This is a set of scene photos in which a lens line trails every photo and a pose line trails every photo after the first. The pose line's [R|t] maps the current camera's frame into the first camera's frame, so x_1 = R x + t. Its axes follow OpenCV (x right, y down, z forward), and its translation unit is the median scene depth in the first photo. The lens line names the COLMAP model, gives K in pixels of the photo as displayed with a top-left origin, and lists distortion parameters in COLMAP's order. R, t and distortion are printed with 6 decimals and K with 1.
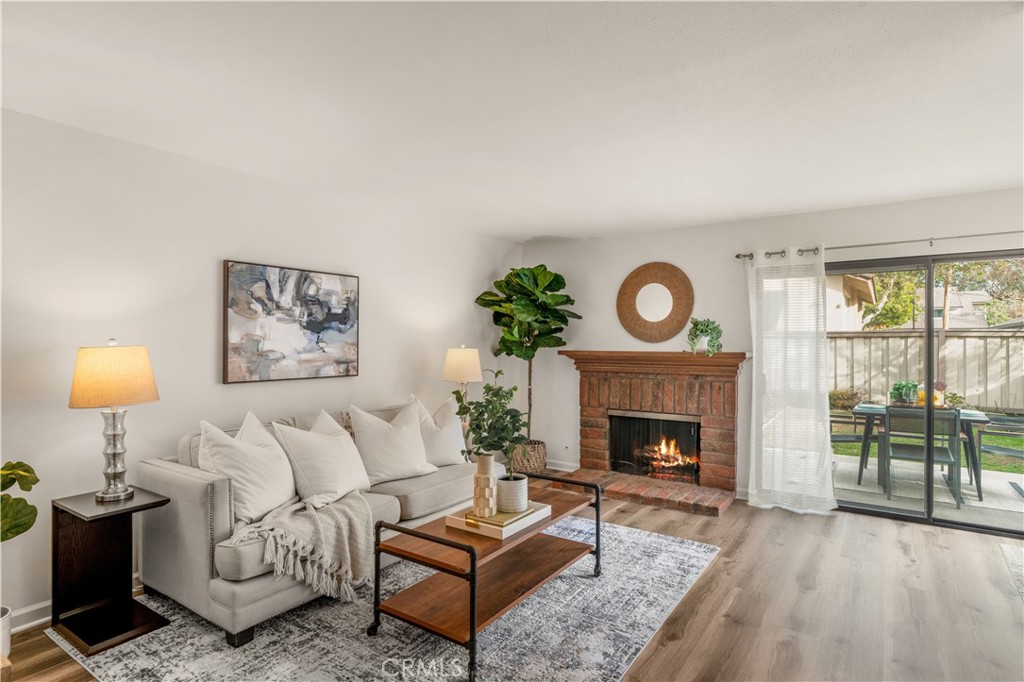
lens RADIAL K [[541.1, 0, 521.8], [0, 541.1, 340.2], [0, 0, 1]] dist [-0.002255, -0.000096]
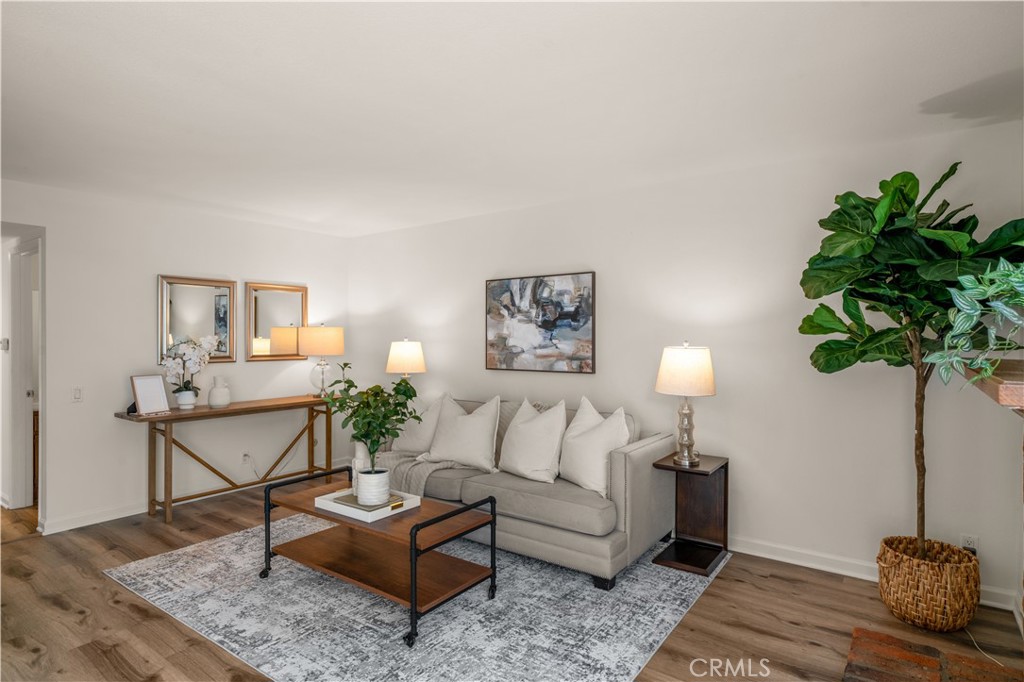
lens RADIAL K [[541.1, 0, 507.3], [0, 541.1, 340.8], [0, 0, 1]] dist [-0.002255, -0.000096]
pose [[-0.023950, -0.000197, -0.999713, 0.745215], [0.003561, 0.999994, -0.000283, 0.007132], [0.999707, -0.003566, -0.023949, 0.958151]]
